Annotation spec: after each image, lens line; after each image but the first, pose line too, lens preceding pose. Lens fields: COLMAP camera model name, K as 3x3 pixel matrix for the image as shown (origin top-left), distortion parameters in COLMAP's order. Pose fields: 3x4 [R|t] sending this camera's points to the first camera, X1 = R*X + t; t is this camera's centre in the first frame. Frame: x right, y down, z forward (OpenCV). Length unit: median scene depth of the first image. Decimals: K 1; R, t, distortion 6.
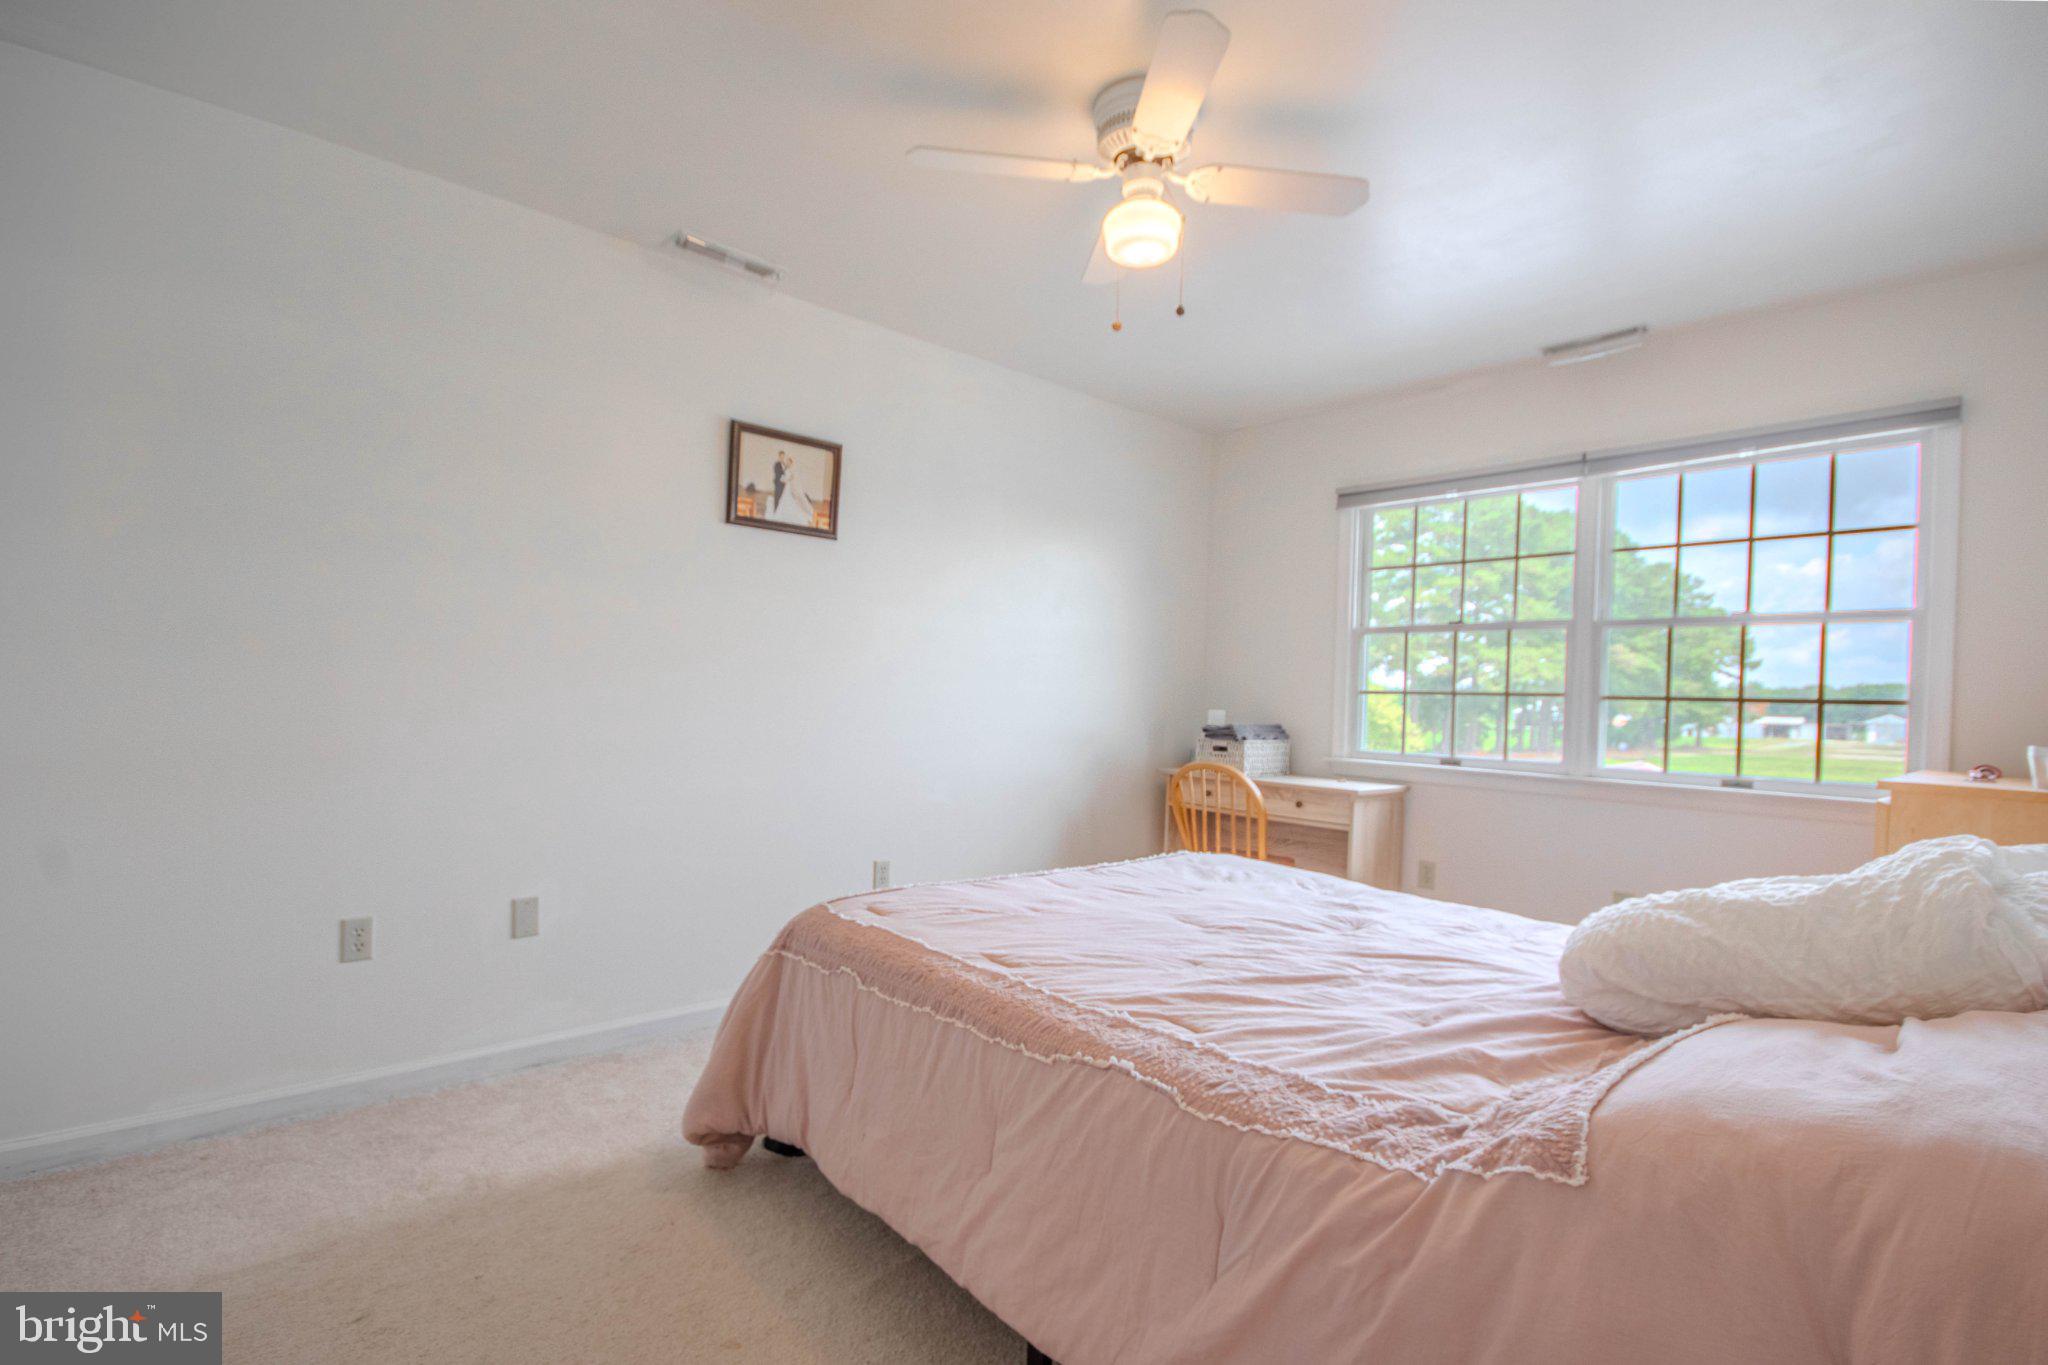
lens RADIAL K [[971.4, 0, 1024.4], [0, 971.4, 708.4], [0, 0, 1]] dist [0.023542, -0.023992]
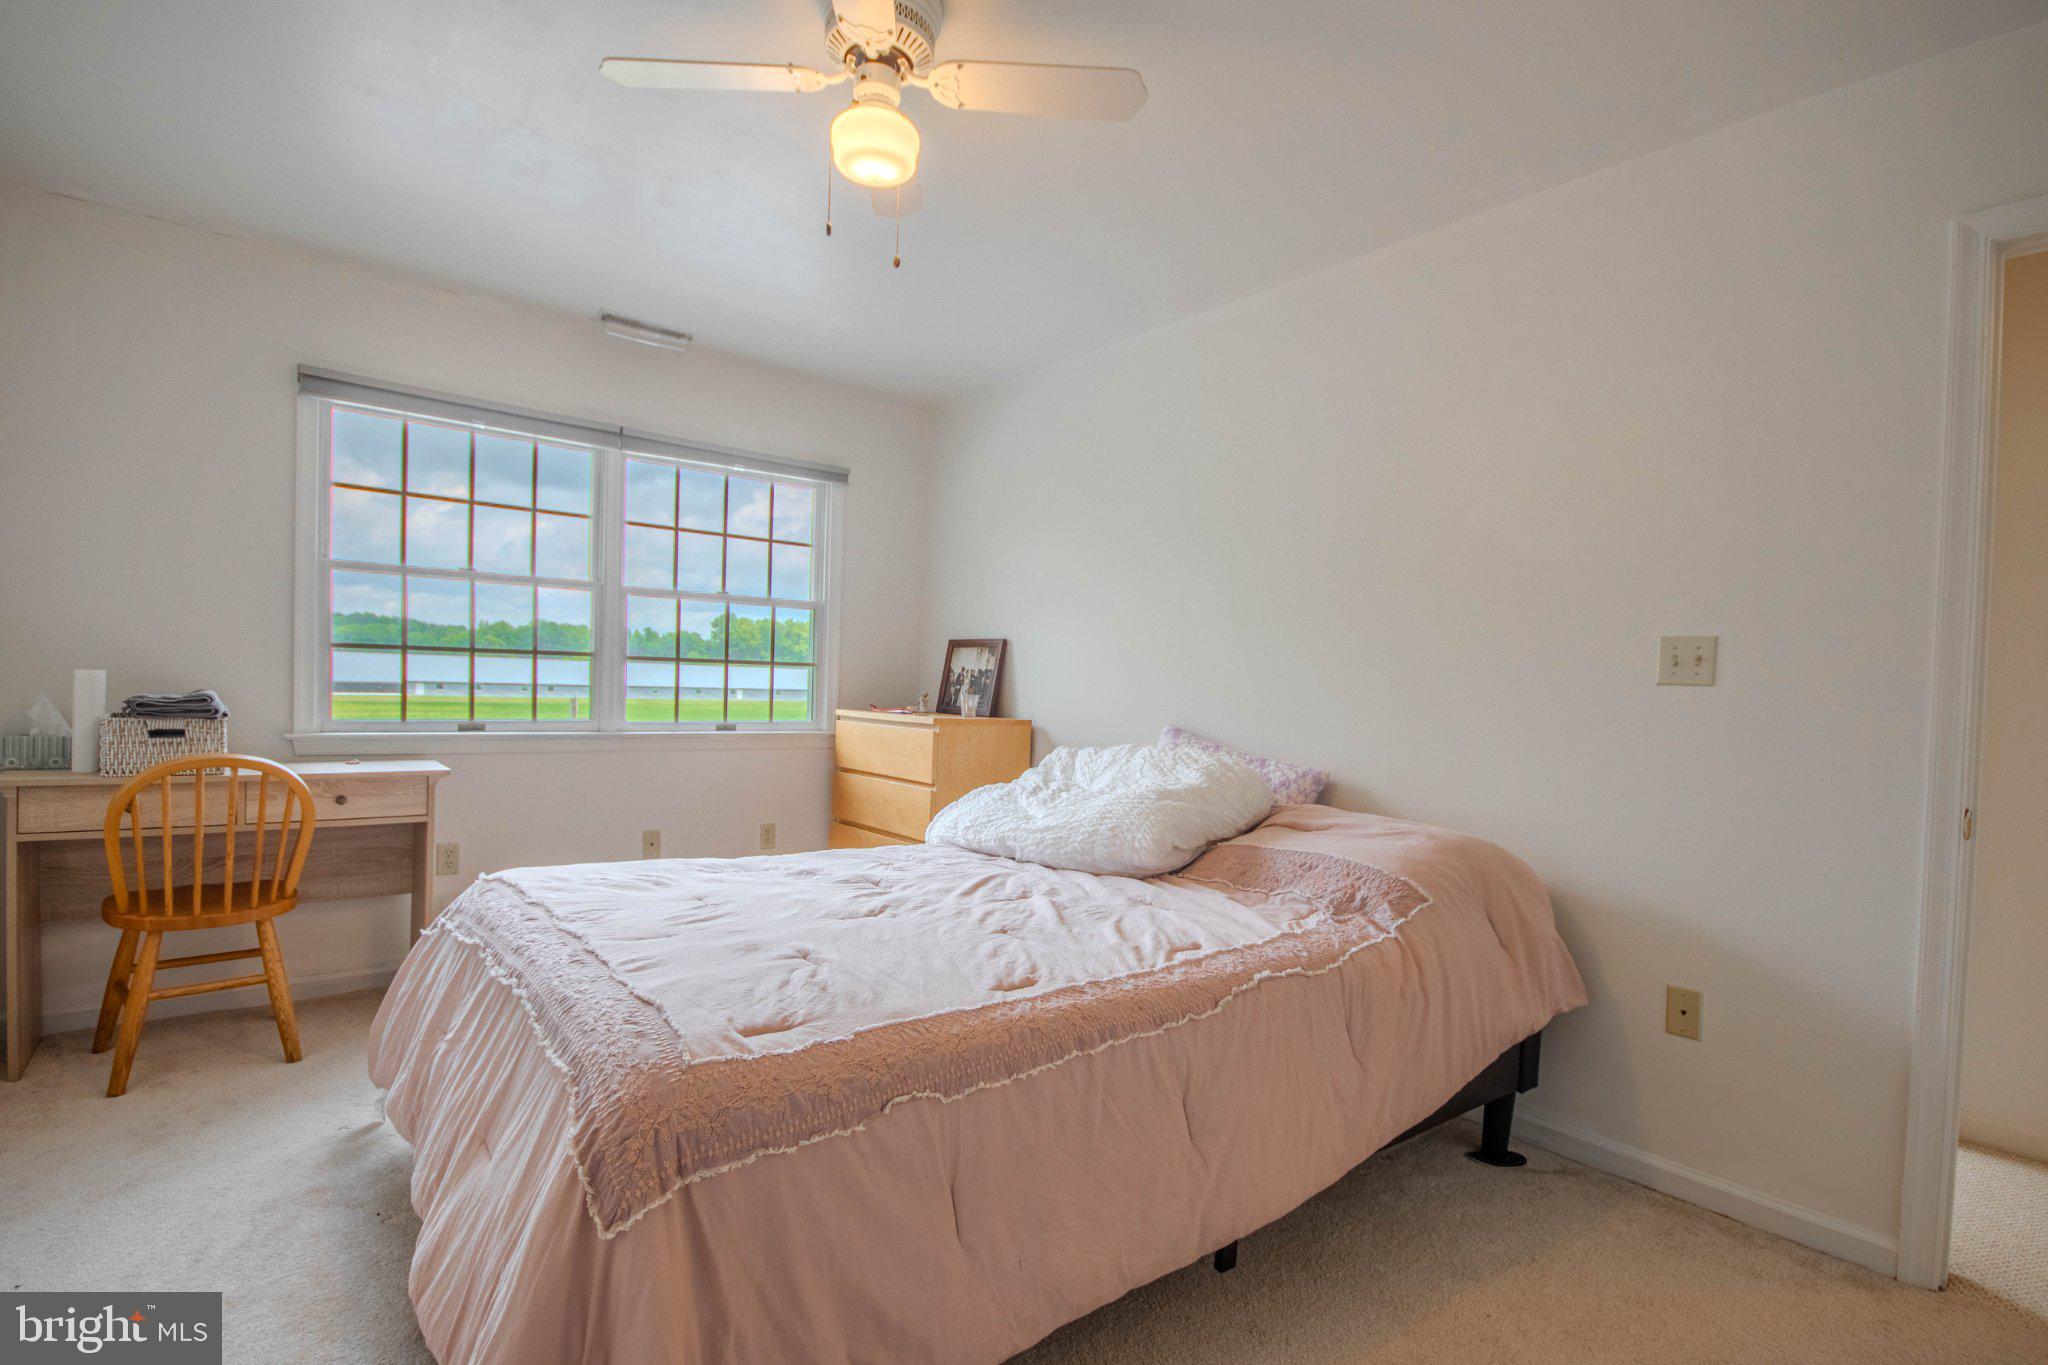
lens RADIAL K [[971.4, 0, 1024.4], [0, 971.4, 708.4], [0, 0, 1]] dist [0.023542, -0.023992]
pose [[0.044363, -0.054341, 0.997536, -0.483002], [-0.018111, 0.998312, 0.055189, -0.022840], [-0.998851, -0.020515, 0.043304, 0.514916]]
